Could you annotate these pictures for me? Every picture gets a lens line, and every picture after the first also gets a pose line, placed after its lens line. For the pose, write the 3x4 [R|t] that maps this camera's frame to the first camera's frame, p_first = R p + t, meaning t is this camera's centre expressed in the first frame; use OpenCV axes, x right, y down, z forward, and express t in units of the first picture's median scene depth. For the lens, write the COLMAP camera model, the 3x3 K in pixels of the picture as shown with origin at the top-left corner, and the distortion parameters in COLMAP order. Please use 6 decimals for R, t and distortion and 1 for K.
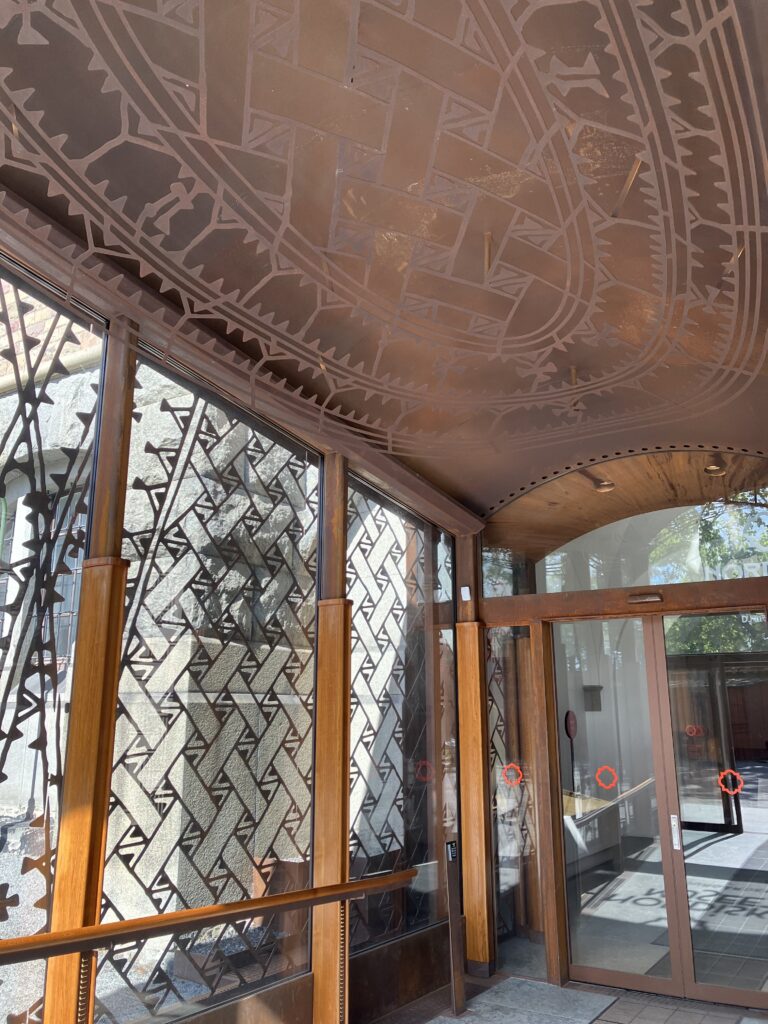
lens RADIAL K [[805.8, 0, 384.0], [0, 805.8, 512.0], [0, 0, 1]] dist [0.006859, 0.003749]
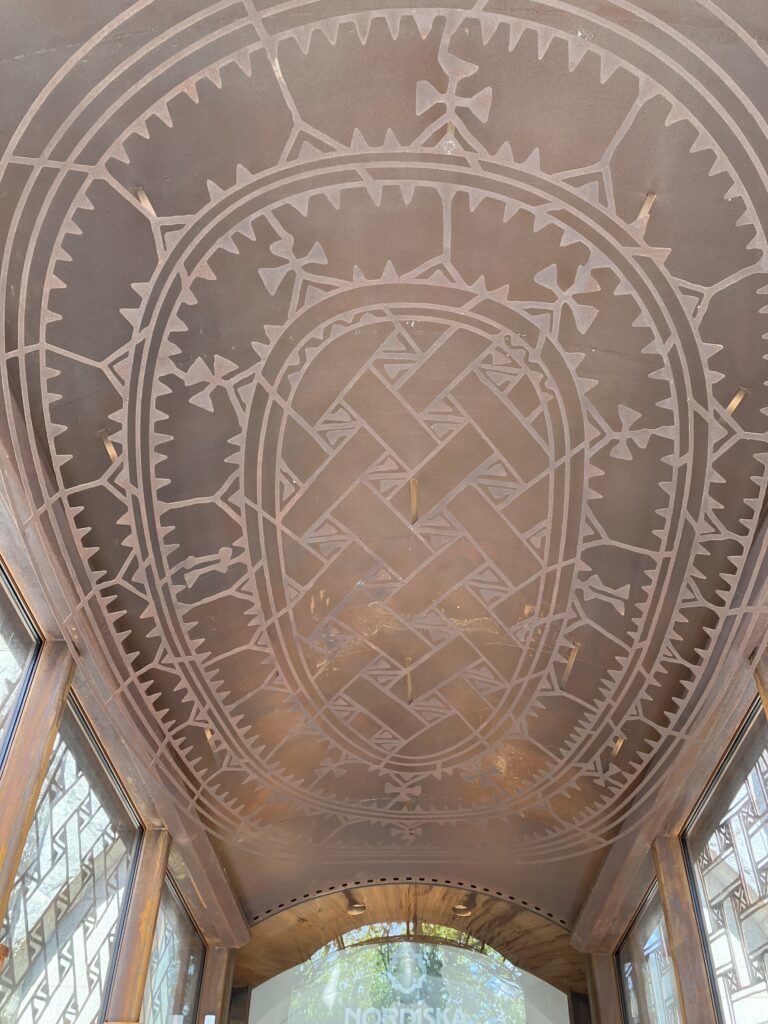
lens RADIAL K [[827.7, 0, 384.0], [0, 827.7, 512.0], [0, 0, 1]] dist [-0.002110, -0.004384]
pose [[0.865442, 0.335491, 0.372096, -0.497322], [-0.143286, 0.877414, -0.457836, -0.000168], [-0.480083, 0.342915, 0.807422, 0.053556]]
